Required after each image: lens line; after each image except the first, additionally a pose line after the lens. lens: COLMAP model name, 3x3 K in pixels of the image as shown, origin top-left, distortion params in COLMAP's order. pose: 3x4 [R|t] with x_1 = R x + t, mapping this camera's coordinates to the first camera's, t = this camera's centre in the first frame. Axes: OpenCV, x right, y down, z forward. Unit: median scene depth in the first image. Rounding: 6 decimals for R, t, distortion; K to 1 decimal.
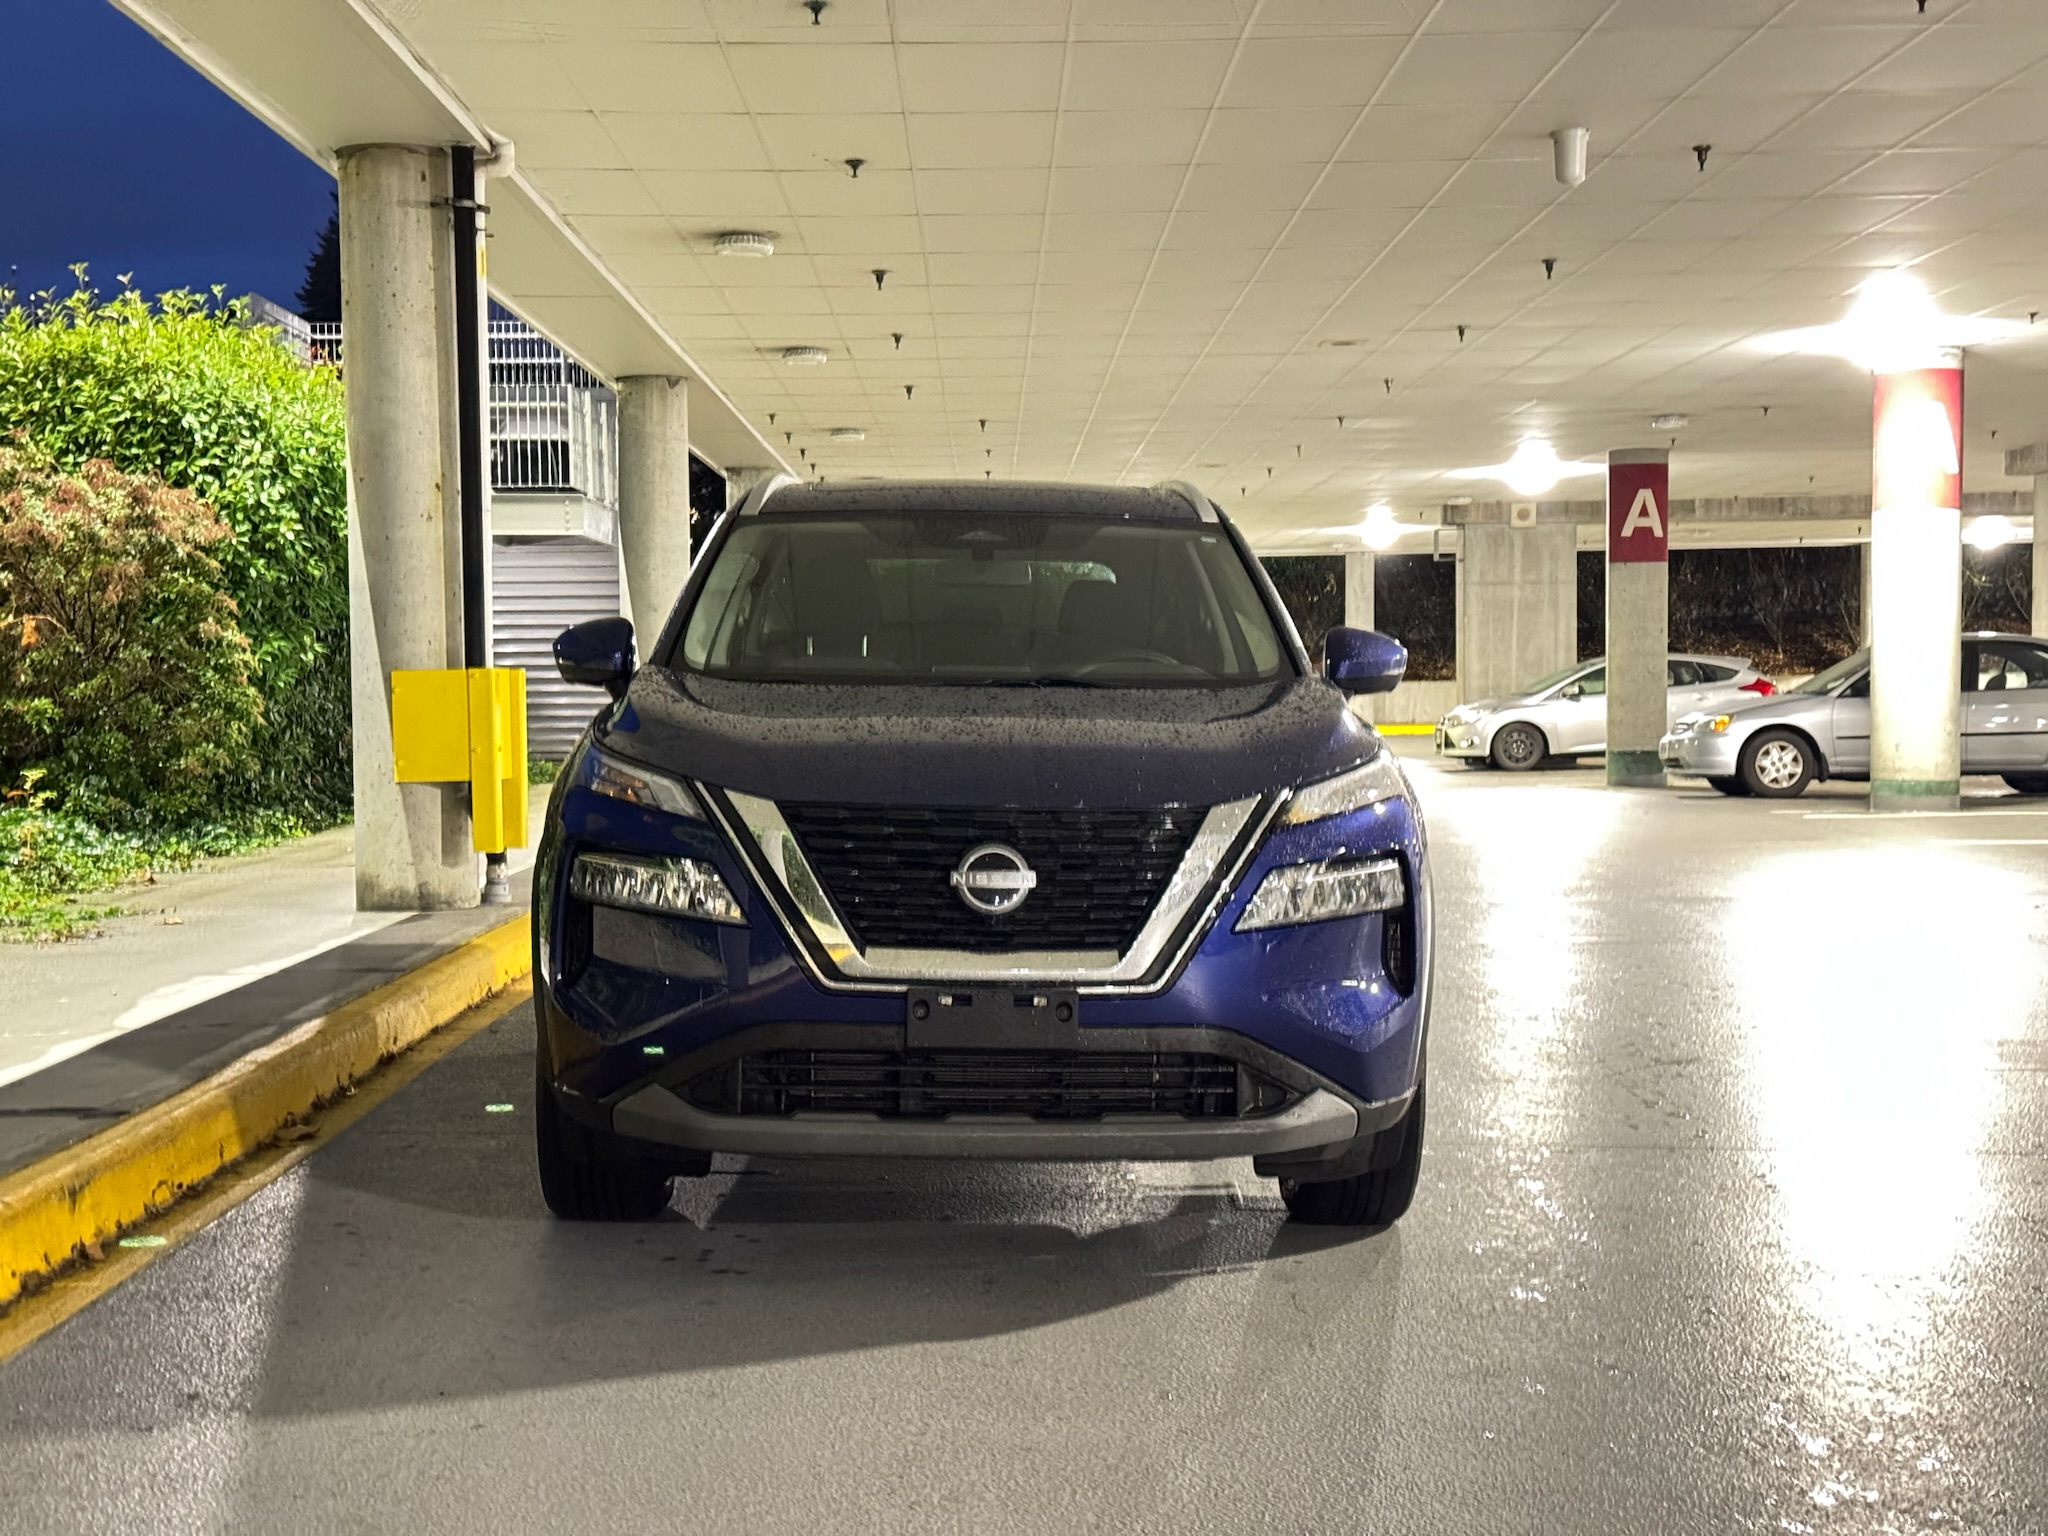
lens RADIAL K [[2833.6, 0, 1024.0], [0, 2833.6, 768.0], [0, 0, 1]] dist [0.159302, 0.012611]
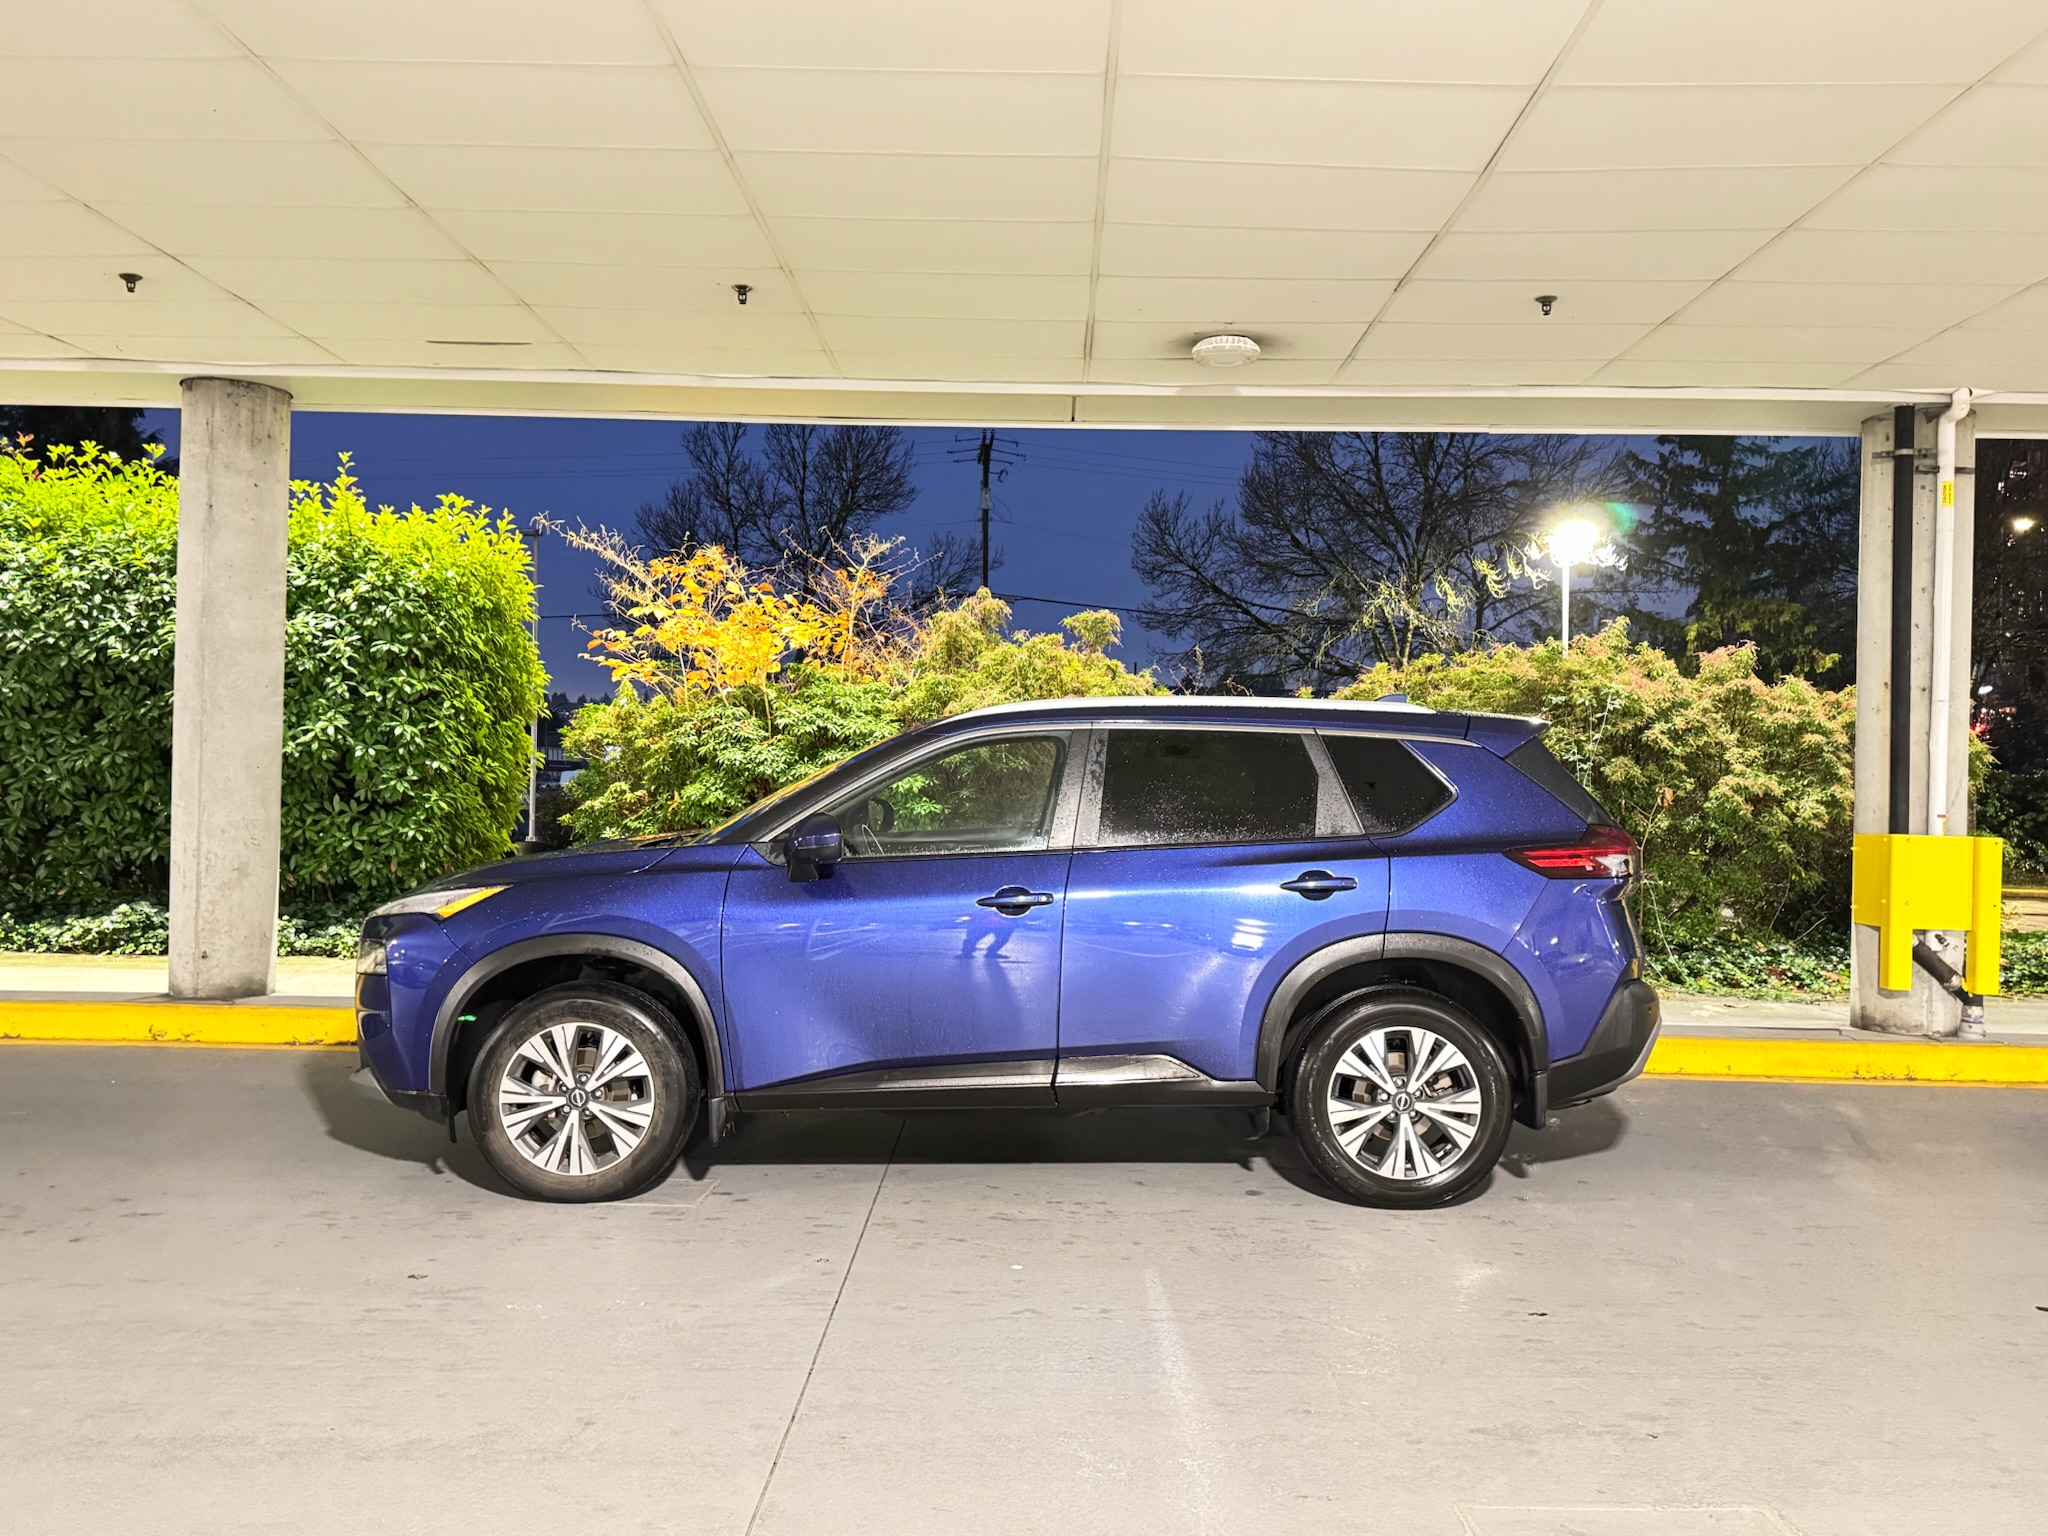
lens RADIAL K [[1649.0, 0, 1024.0], [0, 1649.0, 768.0], [0, 0, 1]] dist [0.169447, -0.320781]
pose [[-0.023909, -0.001003, -0.999714, 0.336471], [-0.050613, 0.998718, 0.000208, -0.028800], [0.998432, 0.050604, -0.023930, 0.420318]]
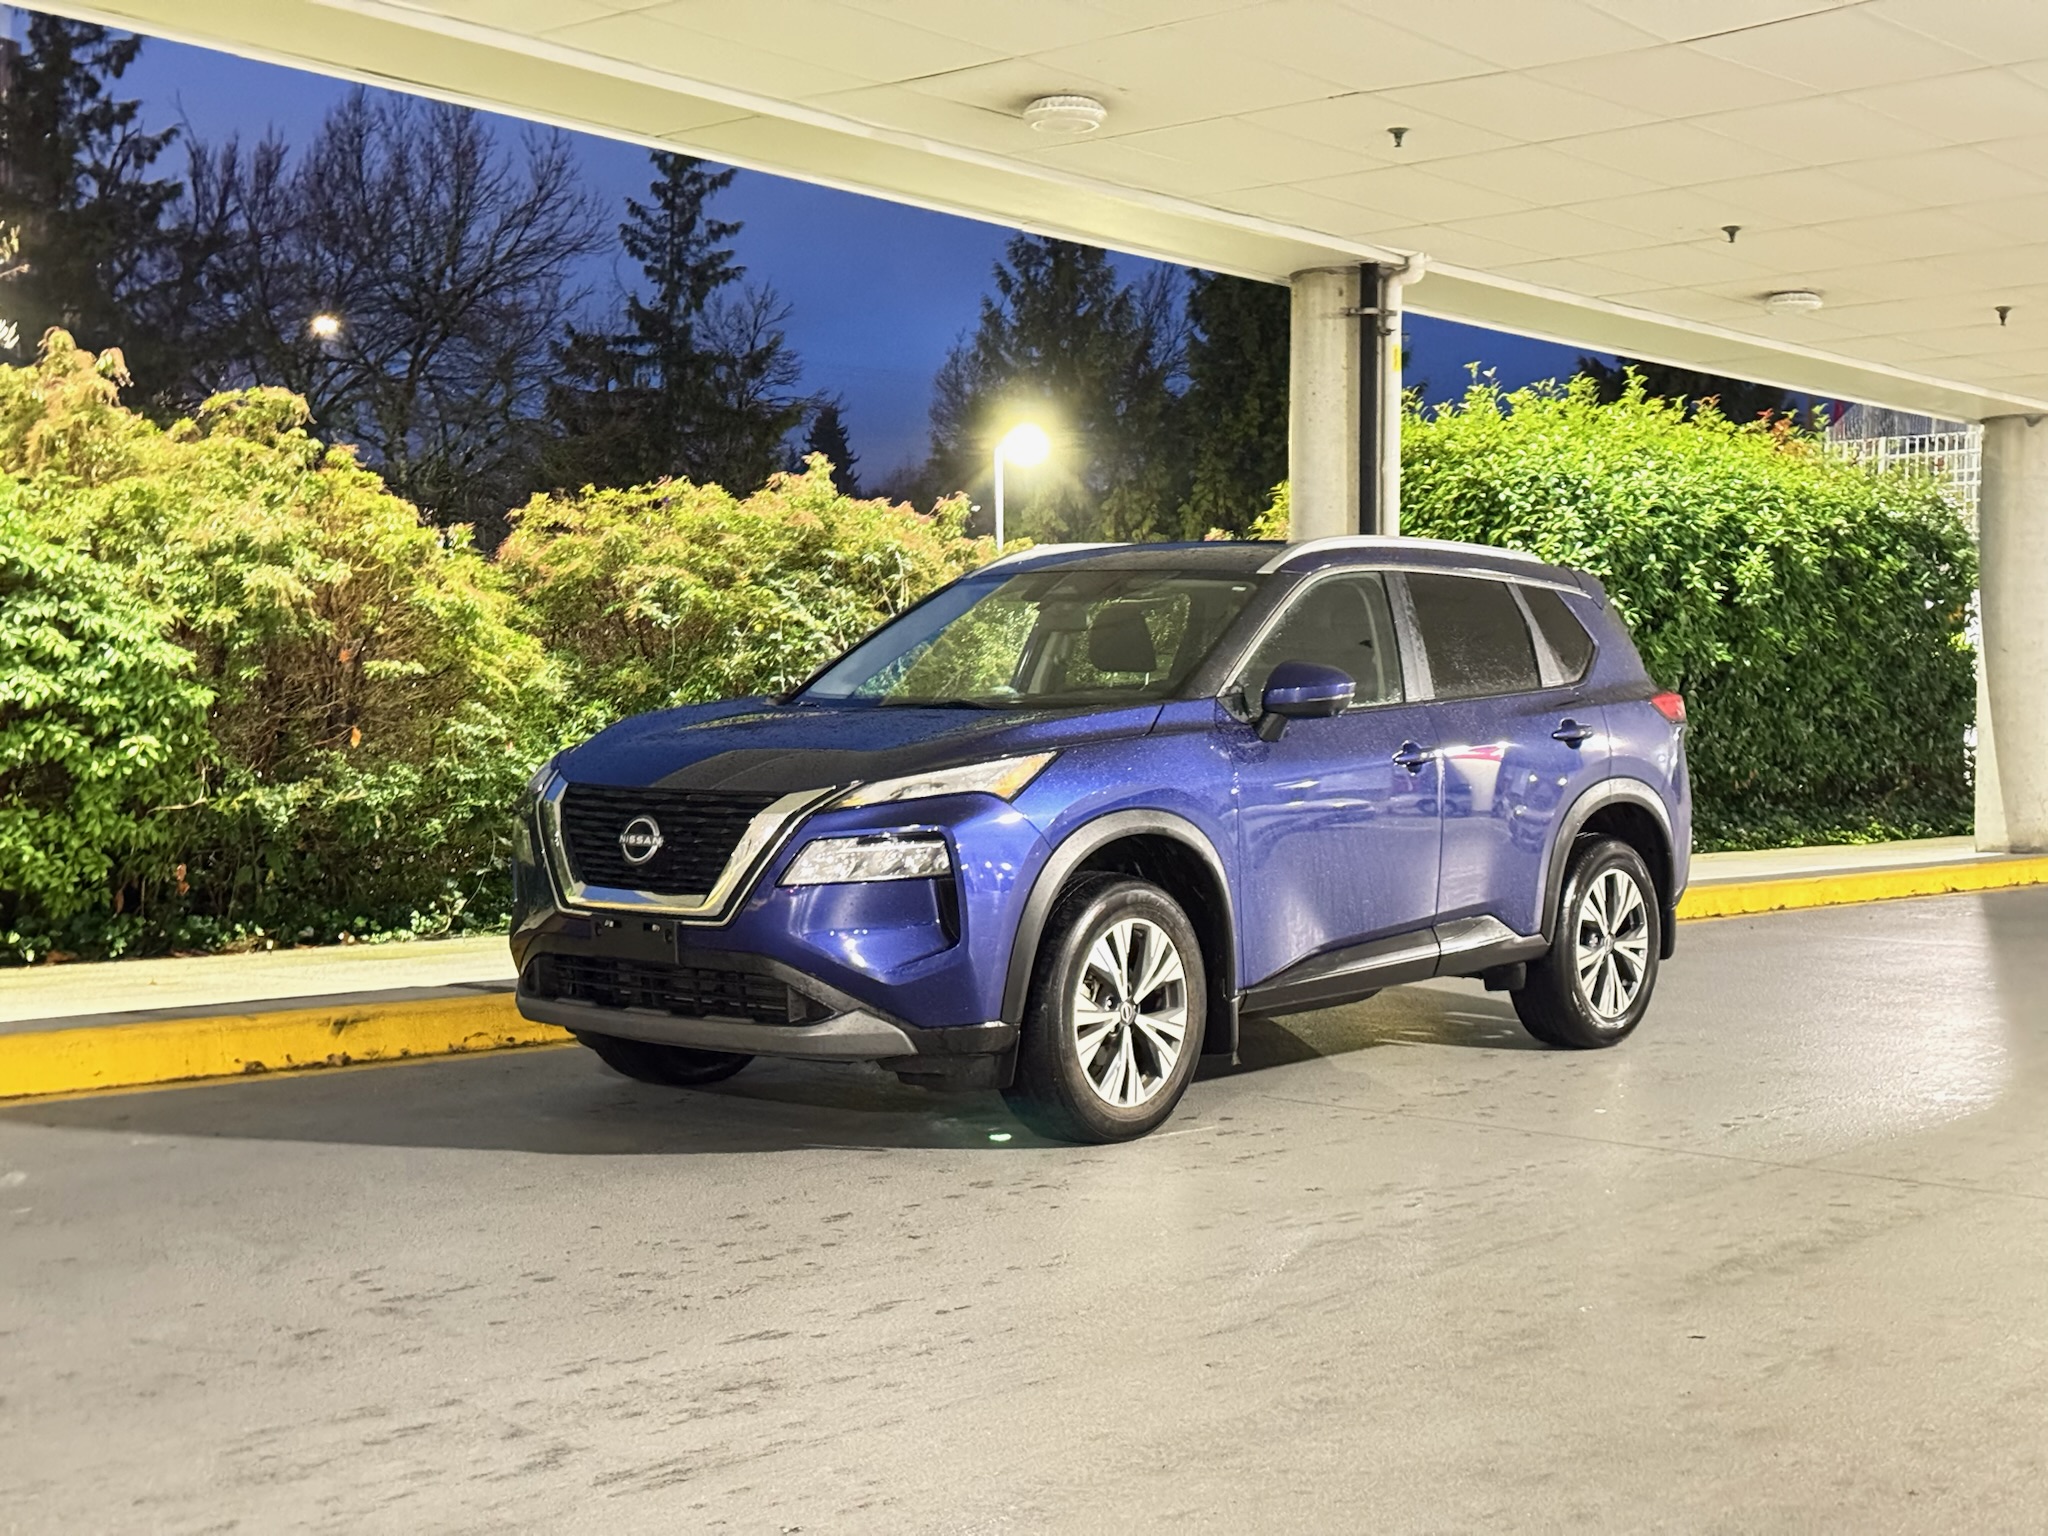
lens RADIAL K [[2833.6, 0, 1024.0], [0, 2833.6, 768.0], [0, 0, 1]] dist [0.159302, 0.012611]
pose [[0.764416, 0.016244, -0.644518, 0.291452], [-0.027622, 0.999590, -0.007568, 0.002423], [0.644131, 0.023588, 0.764551, 0.010539]]
